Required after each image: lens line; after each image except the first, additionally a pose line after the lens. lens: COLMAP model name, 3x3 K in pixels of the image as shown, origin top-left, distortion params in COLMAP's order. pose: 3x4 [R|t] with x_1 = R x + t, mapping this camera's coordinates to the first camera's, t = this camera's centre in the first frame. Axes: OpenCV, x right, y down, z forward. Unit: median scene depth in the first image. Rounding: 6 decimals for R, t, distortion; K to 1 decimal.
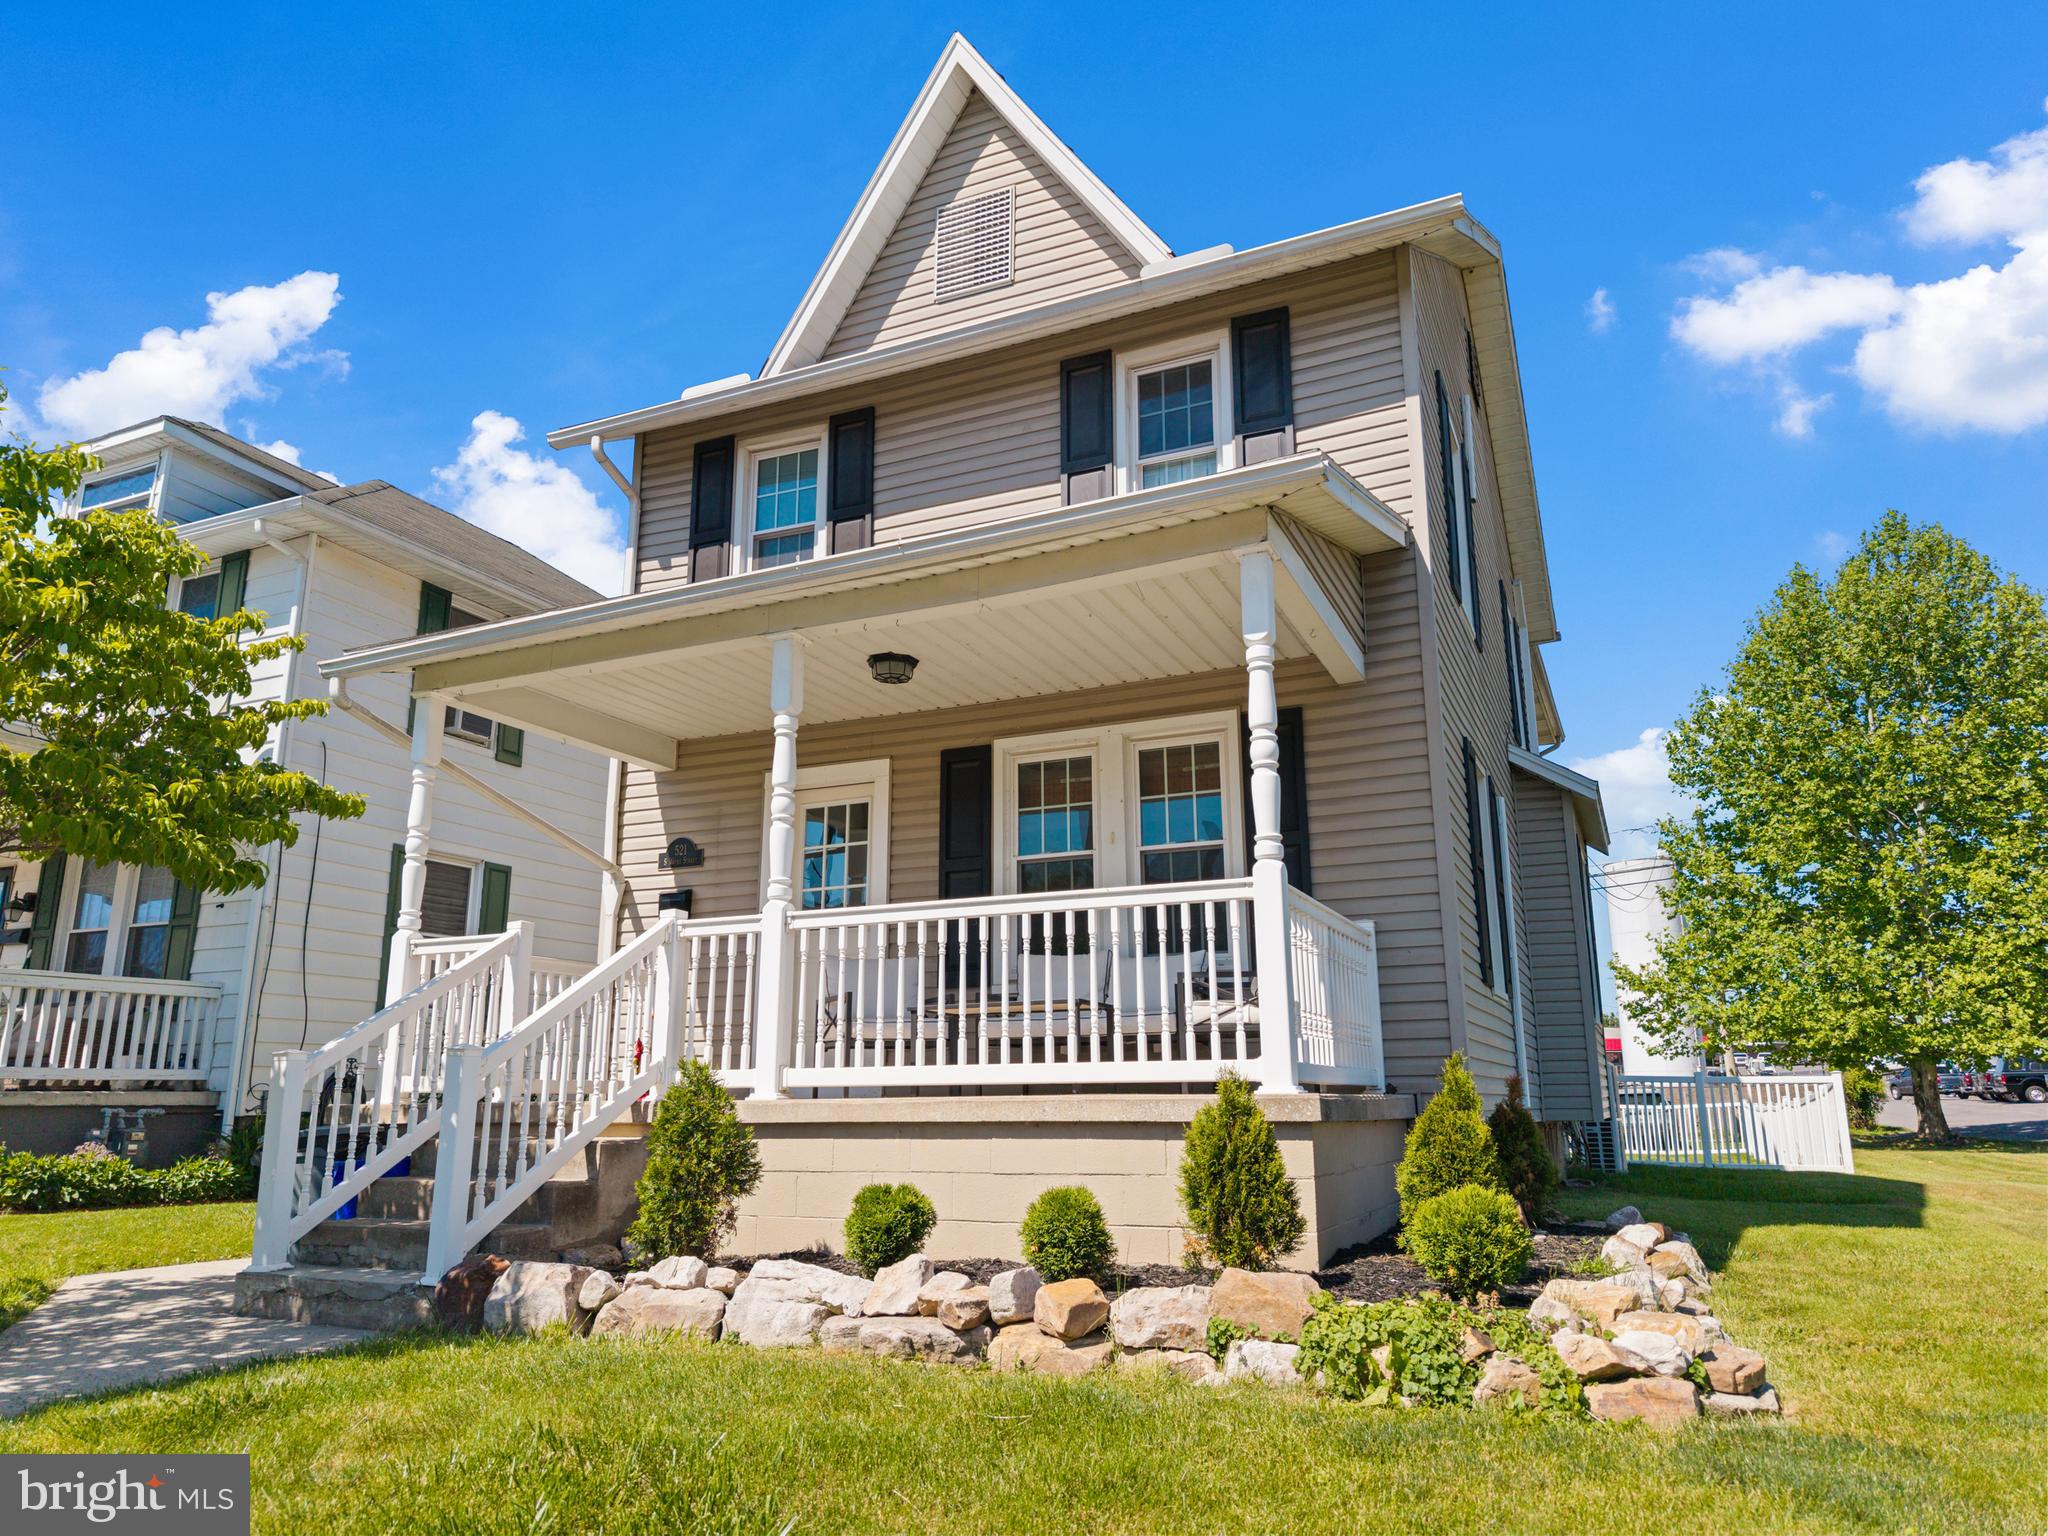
lens RADIAL K [[1389.7, 0, 1024.0], [0, 1389.7, 768.0], [0, 0, 1]] dist [-0.004885, -0.003865]
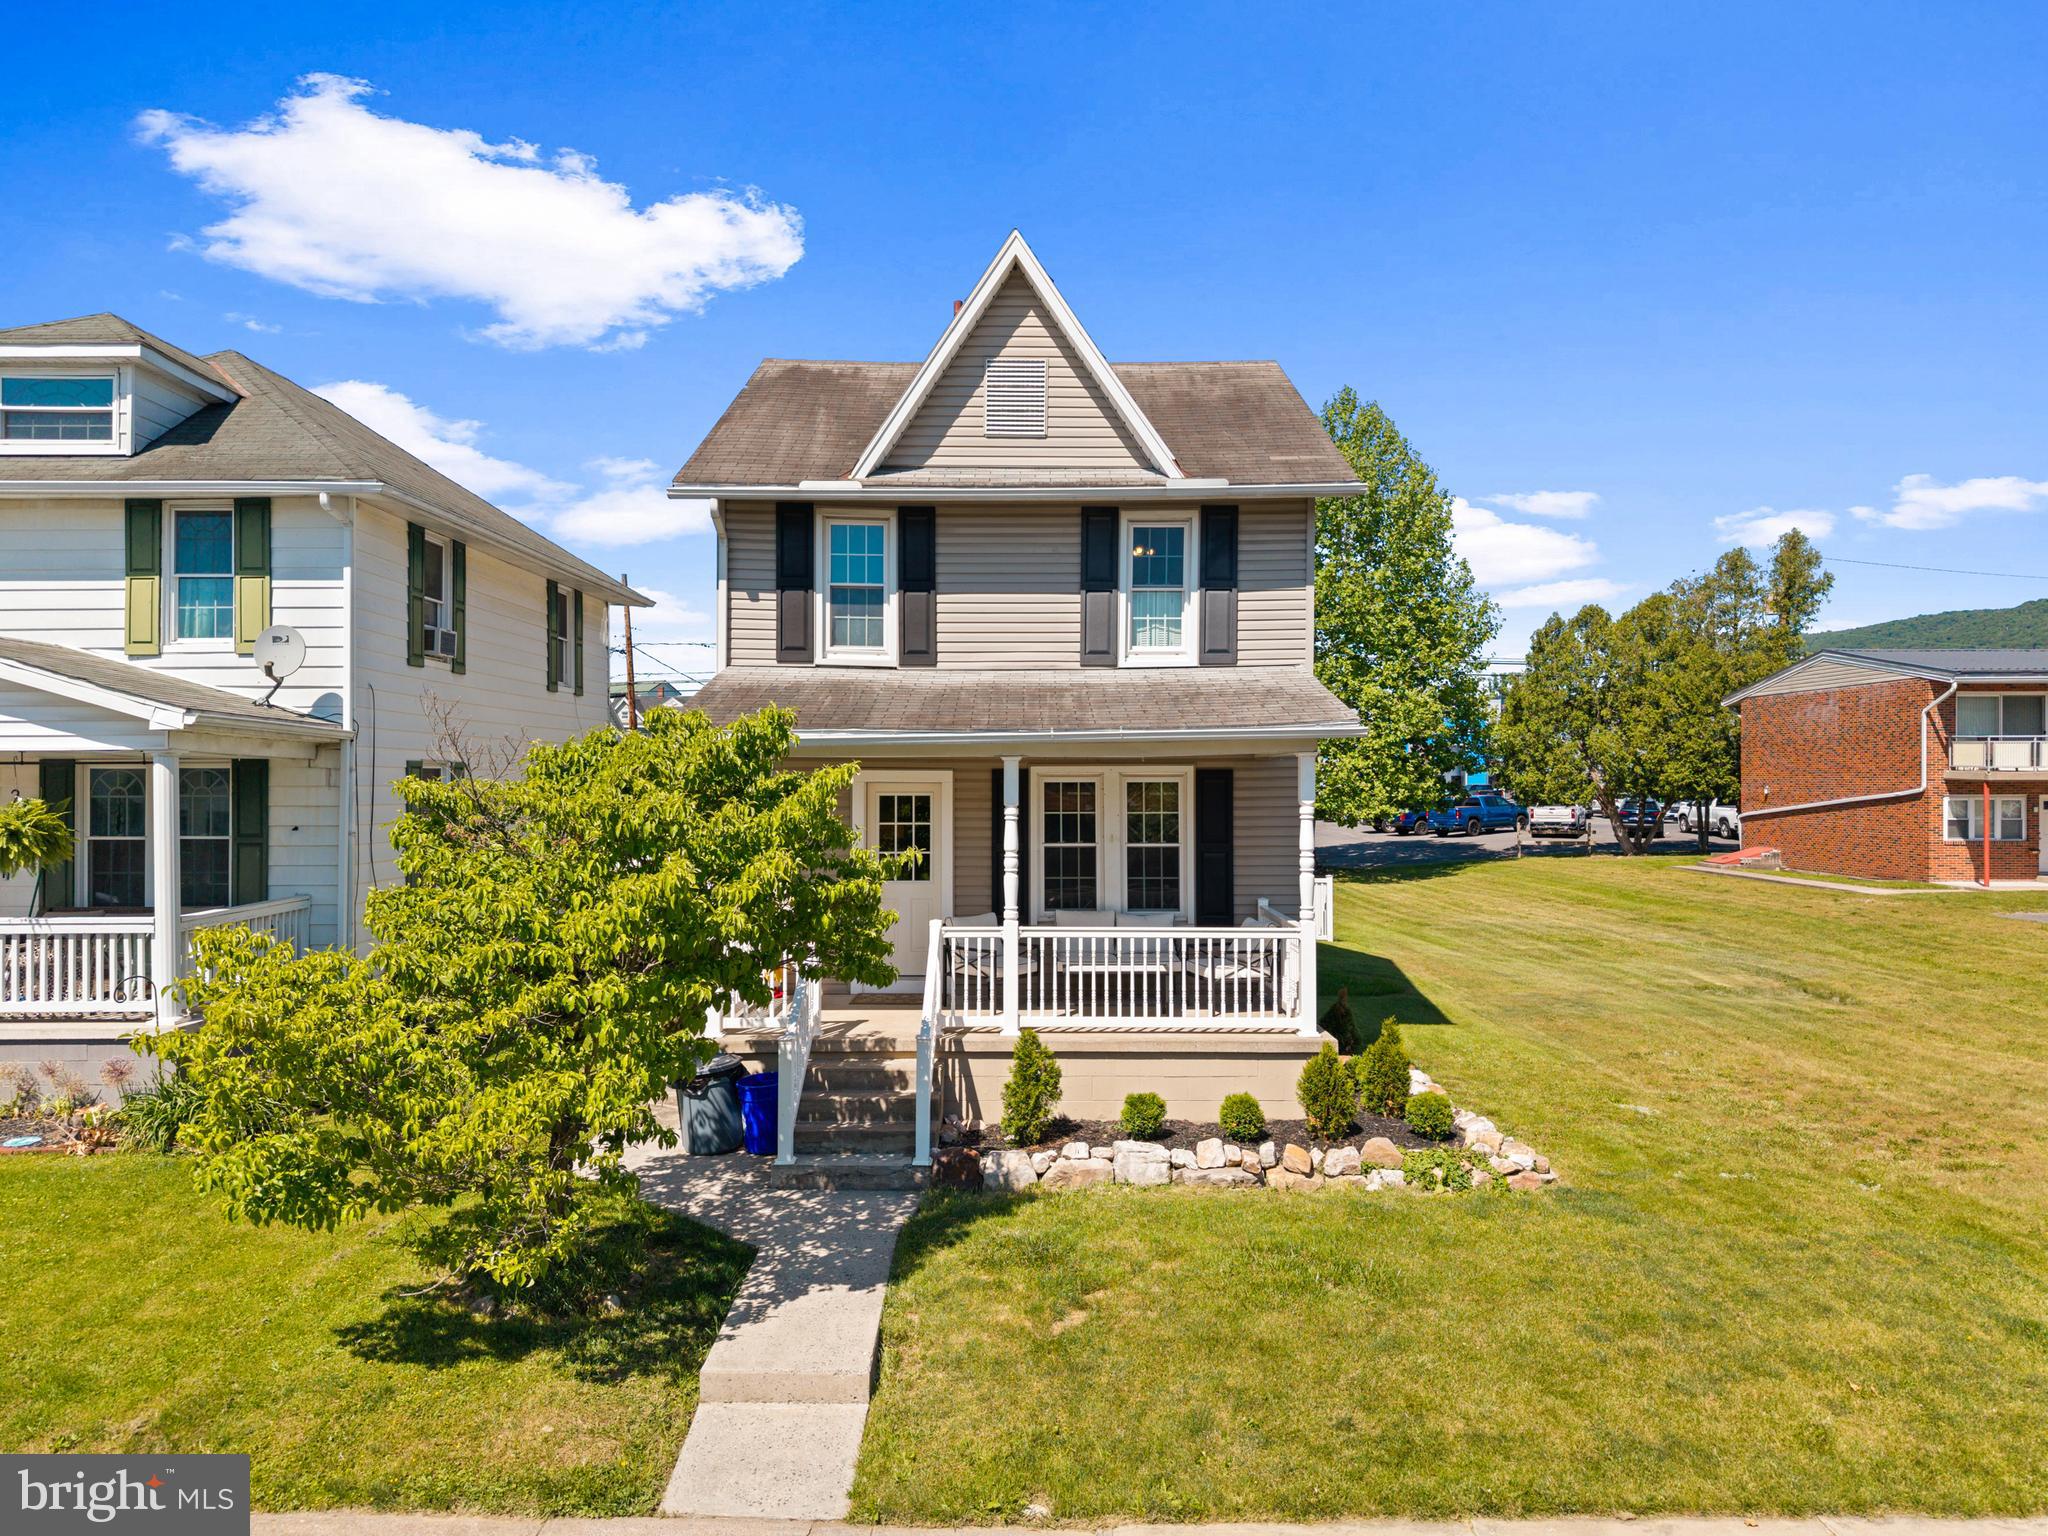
lens RADIAL K [[1394.7, 0, 1024.0], [0, 1394.7, 768.0], [0, 0, 1]] dist [0.010835, -0.000675]
pose [[0.911725, 0.009420, 0.410694, -0.622730], [-0.102385, 0.973400, 0.204963, -0.314379], [-0.397839, -0.228919, 0.888437, -0.344582]]
